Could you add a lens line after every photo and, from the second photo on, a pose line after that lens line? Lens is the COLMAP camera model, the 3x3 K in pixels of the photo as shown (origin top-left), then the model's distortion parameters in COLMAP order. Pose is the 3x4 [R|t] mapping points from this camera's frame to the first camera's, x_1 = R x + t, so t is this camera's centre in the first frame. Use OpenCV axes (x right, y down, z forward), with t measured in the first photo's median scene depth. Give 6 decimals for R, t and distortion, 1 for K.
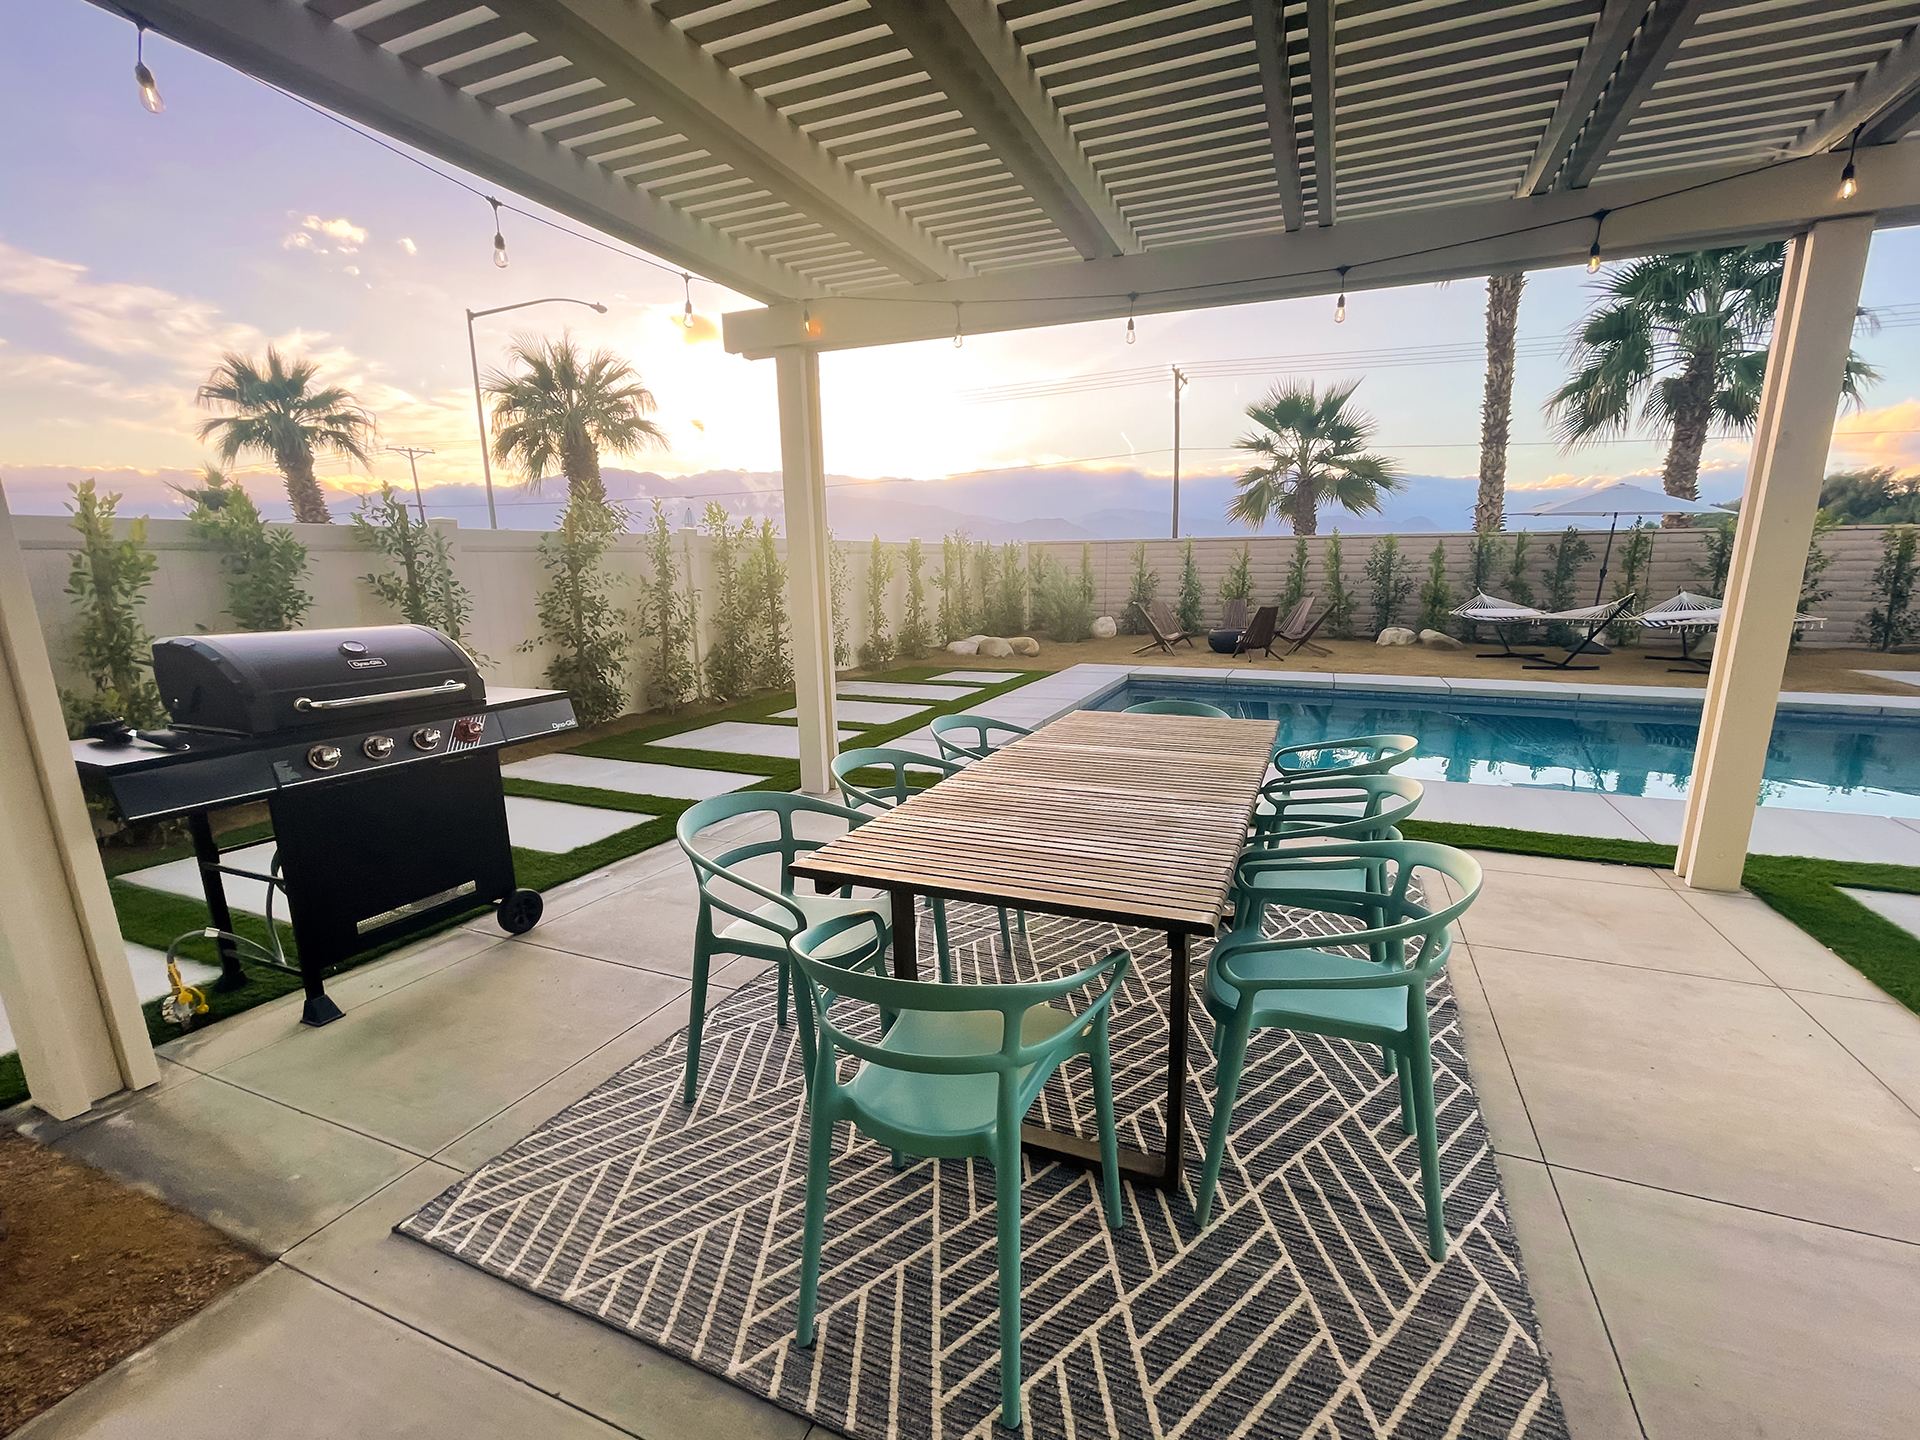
lens RADIAL K [[805.5, 0, 966.9], [0, 805.5, 737.9], [0, 0, 1]] dist [0.002296, 0.000501]
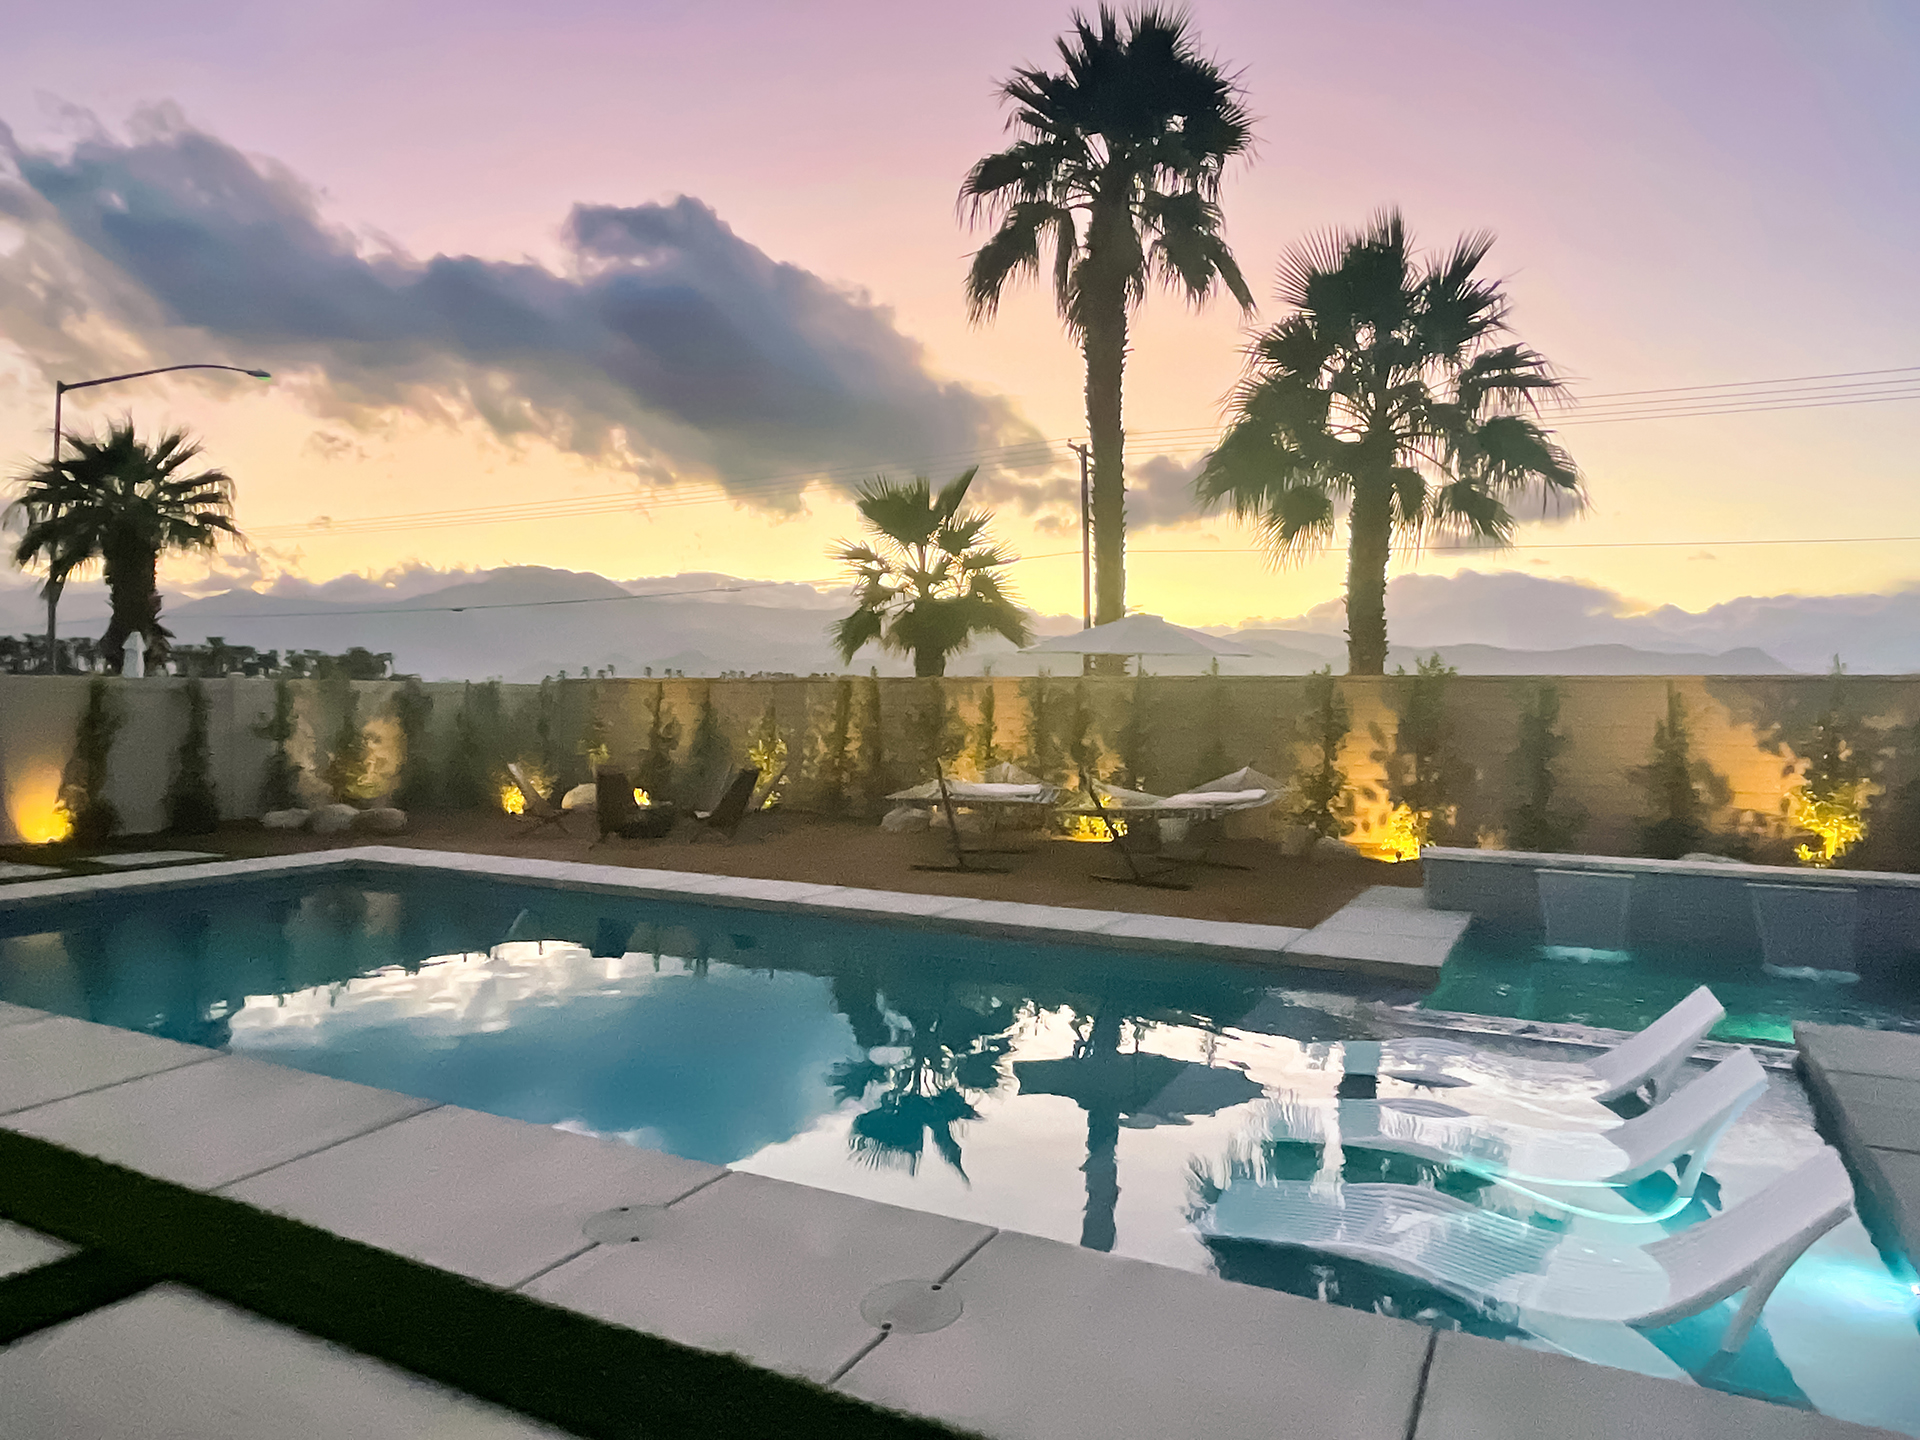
lens RADIAL K [[1239.1, 0, 950.2], [0, 1239.1, 711.4], [0, 0, 1]] dist [0.000677, -0.000050]
pose [[0.994597, 0.019815, -0.101899, 0.568959], [-0.040813, 0.977205, -0.208337, 0.001626], [0.095448, 0.211370, 0.972735, -0.037711]]
